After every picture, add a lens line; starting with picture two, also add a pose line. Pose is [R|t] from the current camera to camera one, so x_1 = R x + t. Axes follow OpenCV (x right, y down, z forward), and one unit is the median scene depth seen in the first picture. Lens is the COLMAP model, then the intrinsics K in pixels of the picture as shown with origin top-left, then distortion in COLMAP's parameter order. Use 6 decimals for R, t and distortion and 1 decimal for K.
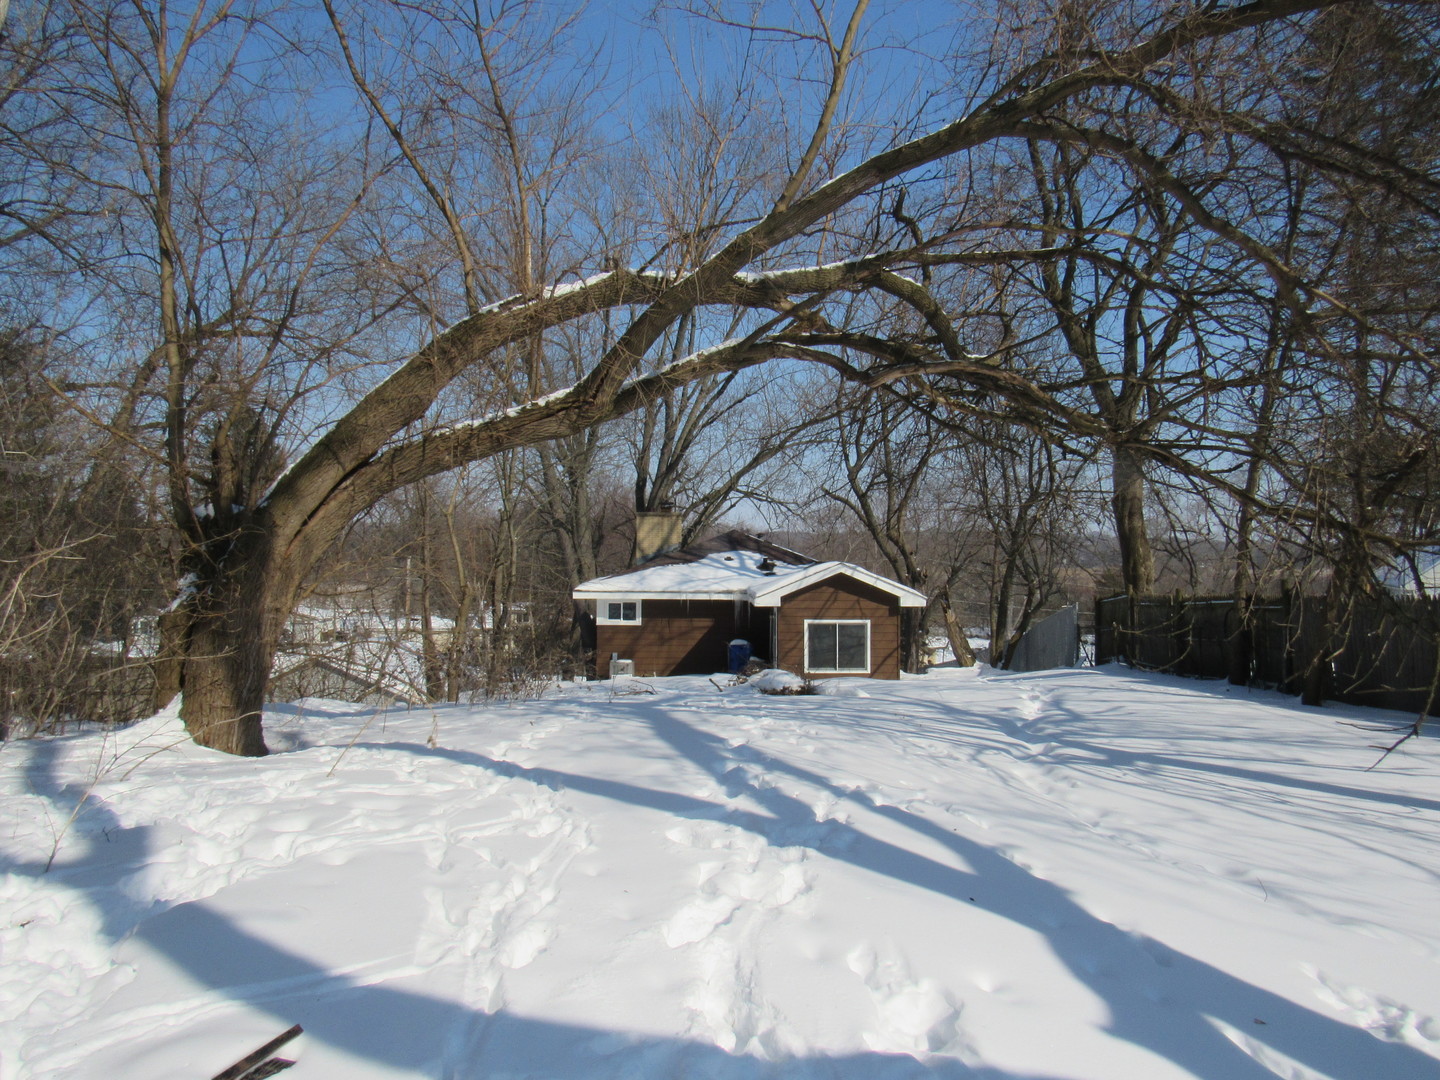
lens RADIAL K [[1030.3, 0, 724.2], [0, 1030.3, 548.9], [0, 0, 1]] dist [-0.028684, 0.001170]
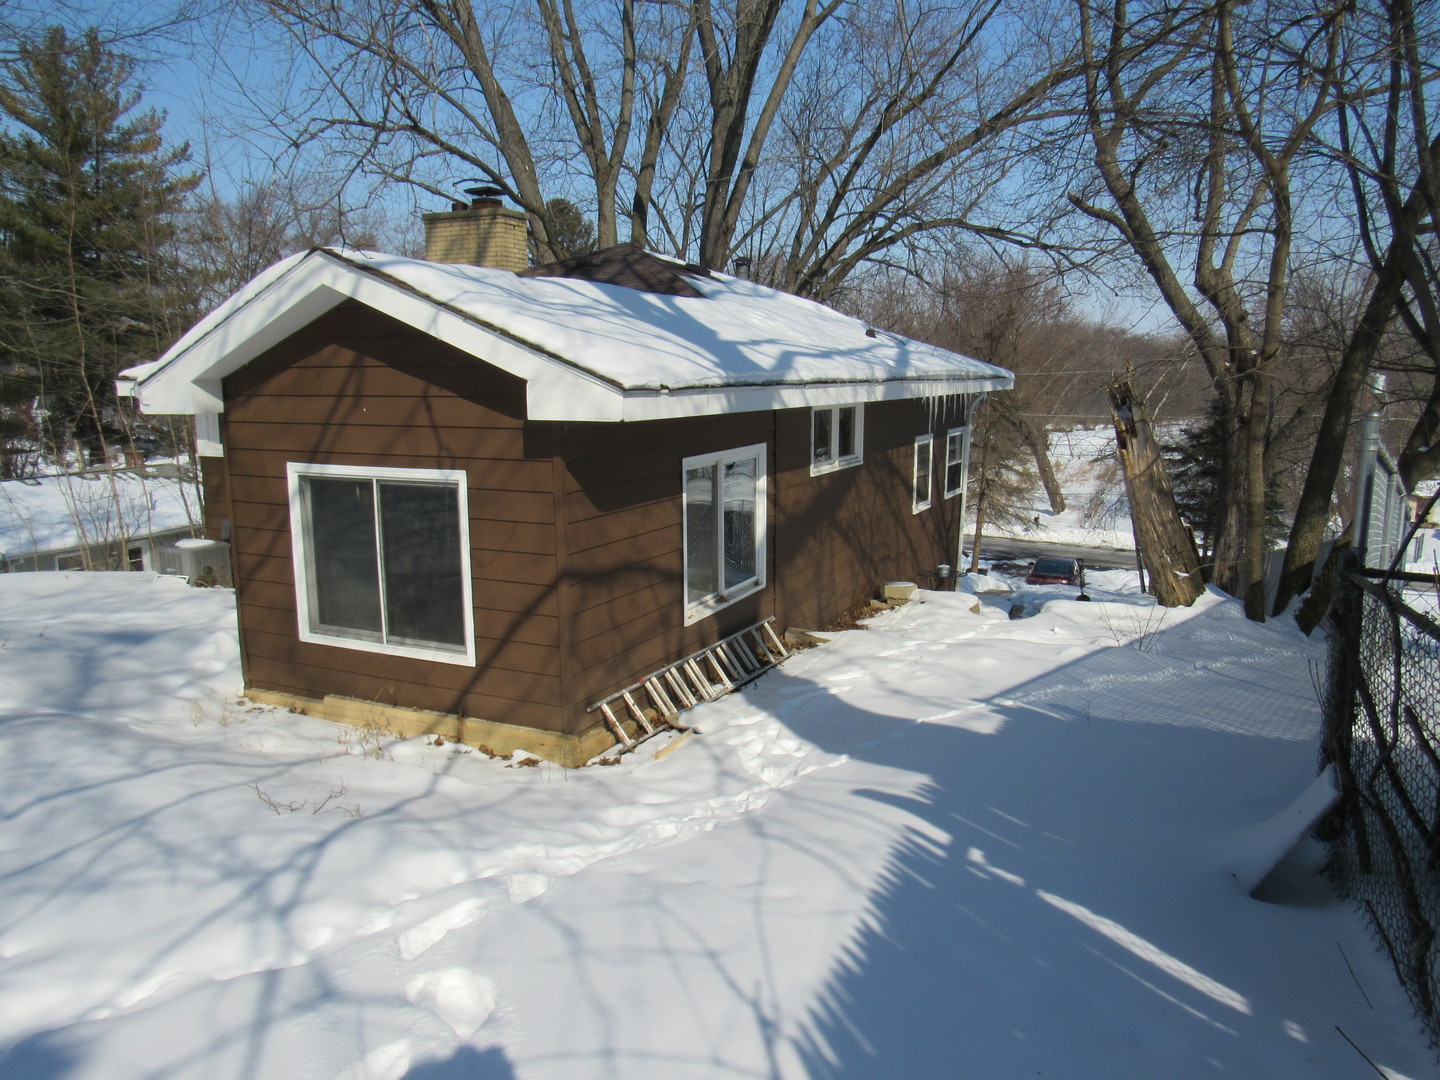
lens RADIAL K [[1027.8, 0, 720.0], [0, 1027.8, 540.0], [0, 0, 1]] dist [-0.027327, -0.002134]
pose [[0.893137, 0.067717, -0.444658, 0.283374], [0.008238, 0.985973, 0.166701, 0.039135], [0.449710, -0.152550, 0.880051, 0.716664]]
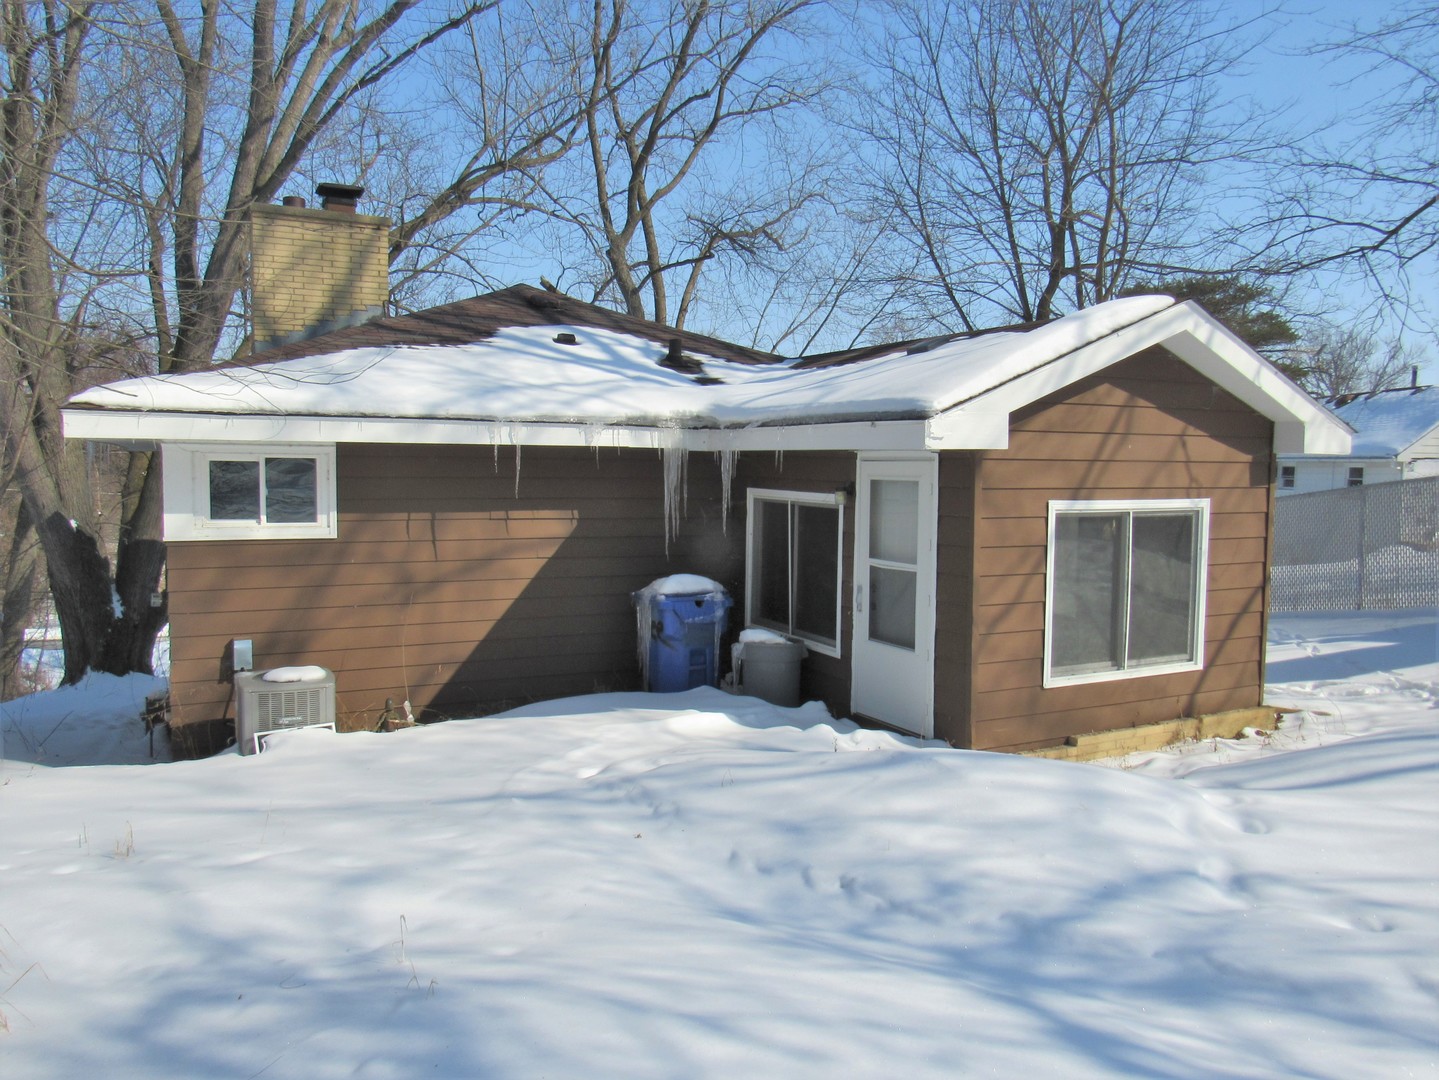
lens RADIAL K [[1077.6, 0, 719.5], [0, 1077.6, 540.0], [0, 0, 1]] dist [-0.006553, -0.001086]
pose [[0.899509, -0.025753, 0.436143, -0.116249], [-0.007407, 0.997219, 0.074158, 0.052617], [-0.436840, -0.069936, 0.896817, 0.696266]]
